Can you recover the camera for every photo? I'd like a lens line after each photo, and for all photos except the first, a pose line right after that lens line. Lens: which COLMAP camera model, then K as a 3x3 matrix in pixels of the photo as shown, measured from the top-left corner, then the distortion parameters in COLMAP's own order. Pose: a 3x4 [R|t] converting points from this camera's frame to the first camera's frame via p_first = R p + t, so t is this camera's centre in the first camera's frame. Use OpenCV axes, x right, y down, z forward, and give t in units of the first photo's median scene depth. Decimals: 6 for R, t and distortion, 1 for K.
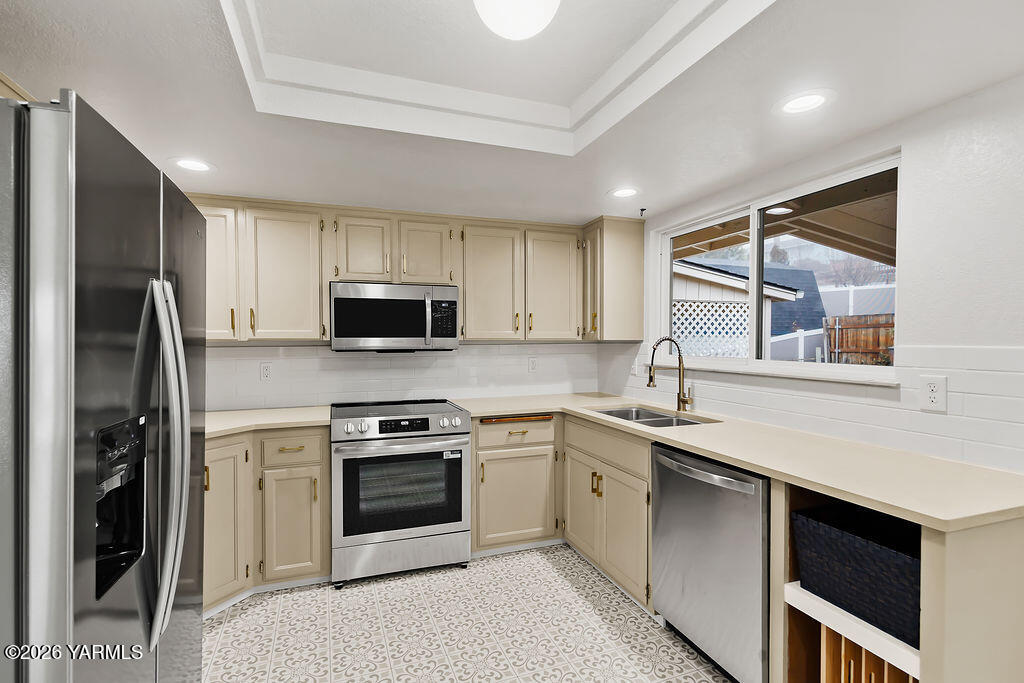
lens RADIAL K [[472.6, 0, 519.7], [0, 472.6, 346.9], [0, 0, 1]] dist [0.000867, -0.000456]
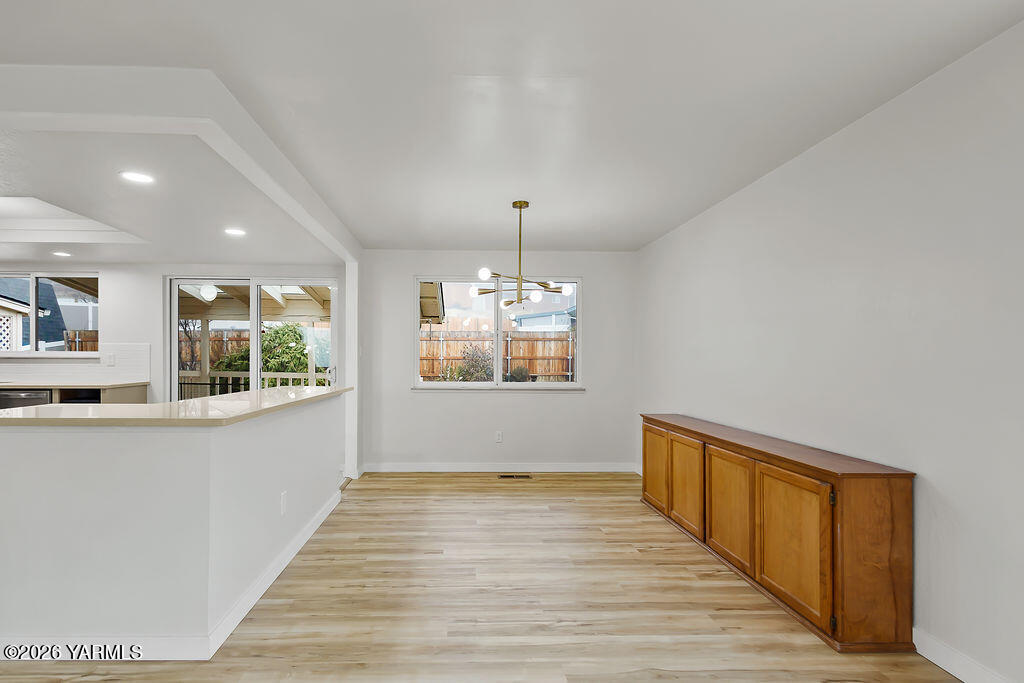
lens RADIAL K [[533.5, 0, 464.6], [0, 533.5, 363.8], [0, 0, 1]] dist [0.005858, 0.000493]
pose [[0.346510, -0.008872, 0.938004, -0.832342], [0.010812, 0.999927, 0.005464, 0.073312], [-0.937984, 0.008248, 0.346581, -1.244977]]
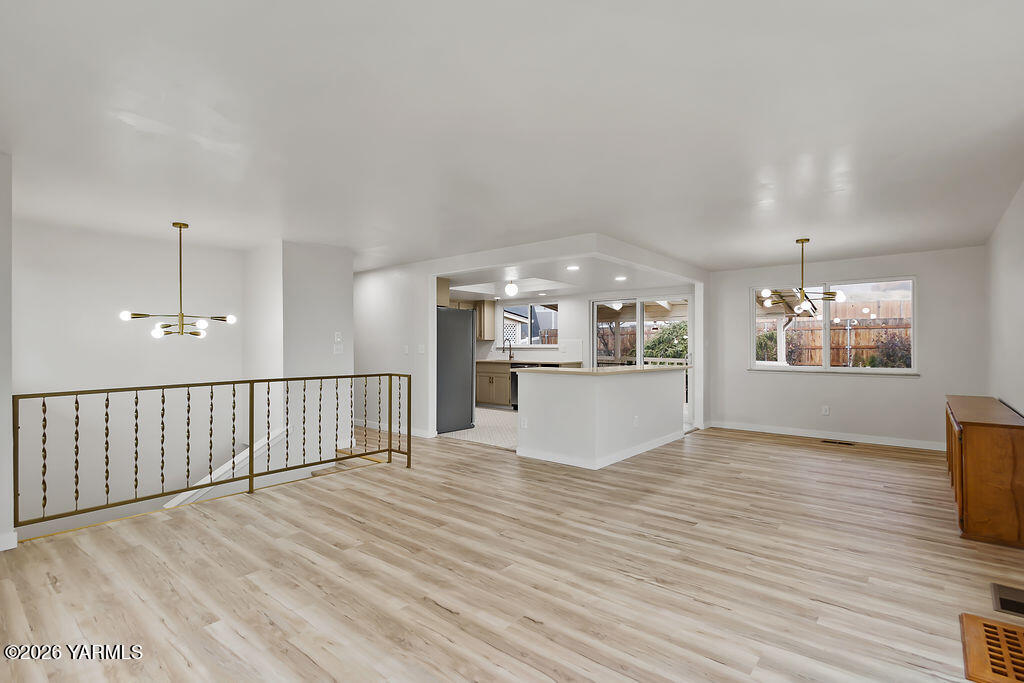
lens RADIAL K [[477.2, 0, 494.5], [0, 477.2, 346.1], [0, 0, 1]] dist [0.011583, 0.000316]
pose [[0.884428, 0.000641, 0.466675, -1.344578], [0.007521, 0.999850, -0.015628, 0.083716], [-0.466615, 0.017331, 0.884291, -1.962631]]
